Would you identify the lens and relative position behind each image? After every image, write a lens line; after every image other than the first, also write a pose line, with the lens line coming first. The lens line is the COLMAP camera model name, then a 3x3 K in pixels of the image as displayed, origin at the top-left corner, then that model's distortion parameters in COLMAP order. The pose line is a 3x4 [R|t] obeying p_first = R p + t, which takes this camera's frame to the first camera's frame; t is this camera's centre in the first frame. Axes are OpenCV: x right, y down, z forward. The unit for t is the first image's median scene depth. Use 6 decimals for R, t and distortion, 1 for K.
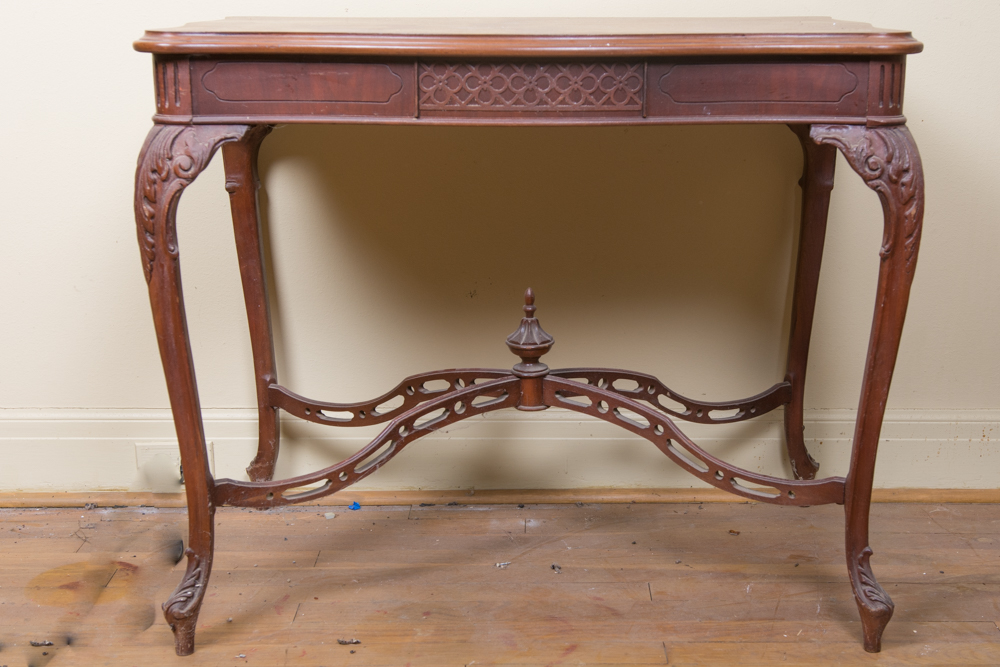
lens RADIAL K [[1492.3, 0, 504.5], [0, 1492.3, 390.9], [0, 0, 1]] dist [-0.024341, -0.001743]
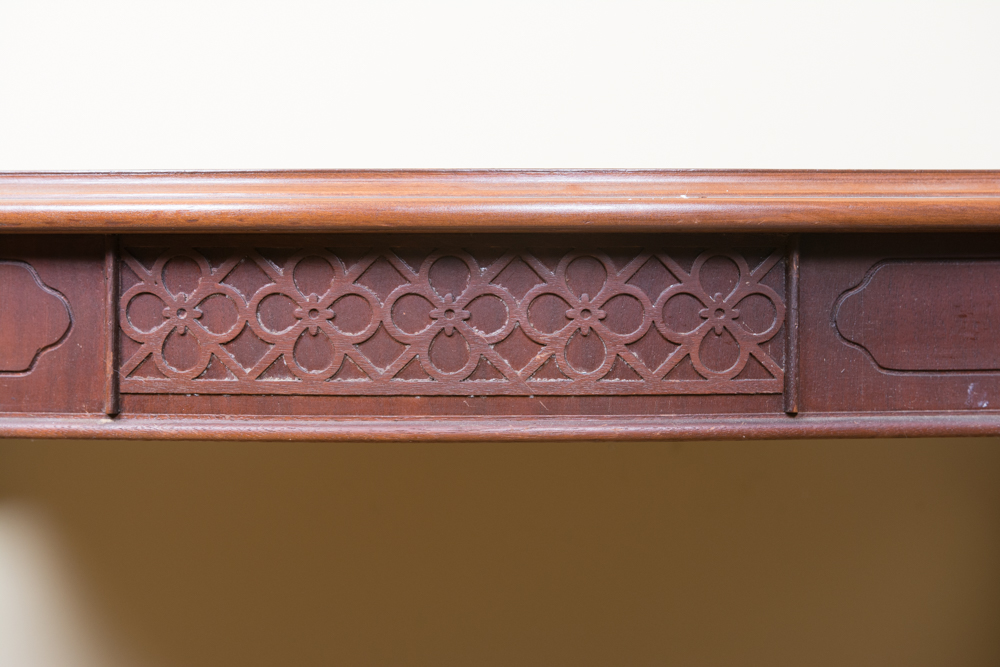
lens RADIAL K [[1460.4, 0, 500.0], [0, 1460.4, 333.5], [0, 0, 1]] dist [0.100104, -0.021679]
pose [[0.999944, -0.001499, -0.010464, 0.031724], [-0.001113, 0.969449, -0.245292, -0.120459], [0.010512, 0.245290, 0.969393, 0.676642]]
